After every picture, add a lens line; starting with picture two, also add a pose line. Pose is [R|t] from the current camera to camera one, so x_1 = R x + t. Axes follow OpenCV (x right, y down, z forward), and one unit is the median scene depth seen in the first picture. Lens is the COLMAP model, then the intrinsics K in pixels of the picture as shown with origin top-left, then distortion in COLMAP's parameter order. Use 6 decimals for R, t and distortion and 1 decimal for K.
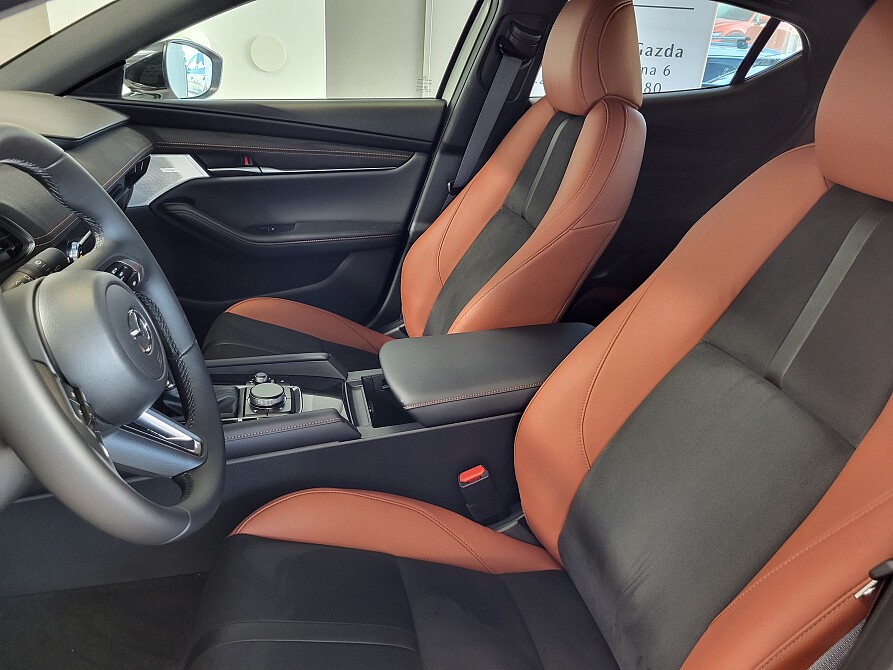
lens RADIAL K [[677.7, 0, 446.5], [0, 677.7, 335.0], [0, 0, 1]] dist [0.006574, -0.002065]
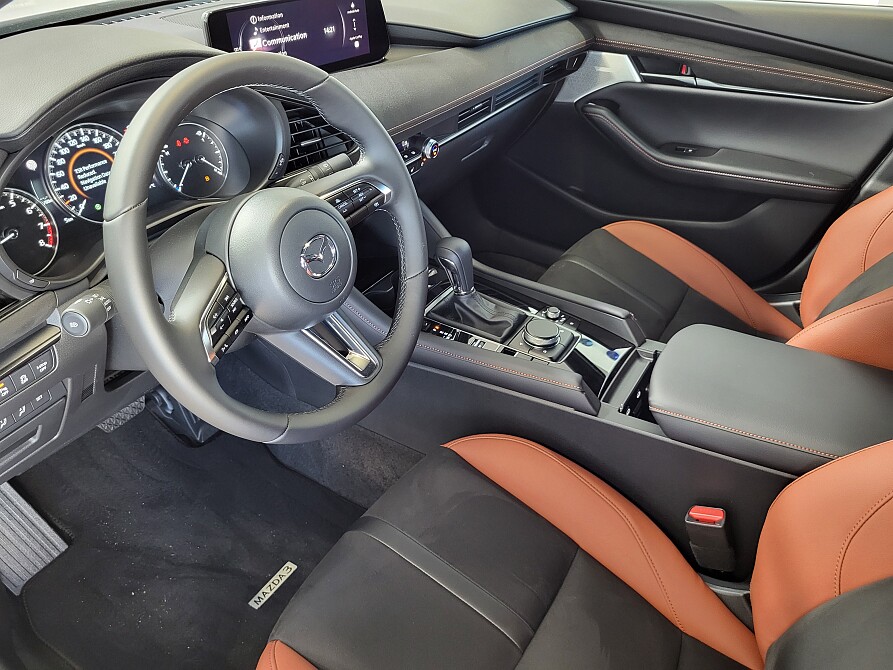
lens RADIAL K [[677.7, 0, 446.5], [0, 677.7, 335.0], [0, 0, 1]] dist [0.006574, -0.002065]
pose [[0.709499, 0.368431, -0.600724, 0.147892], [-0.262068, 0.929253, 0.260401, -0.083239], [0.654165, -0.027324, 0.755858, 0.114457]]
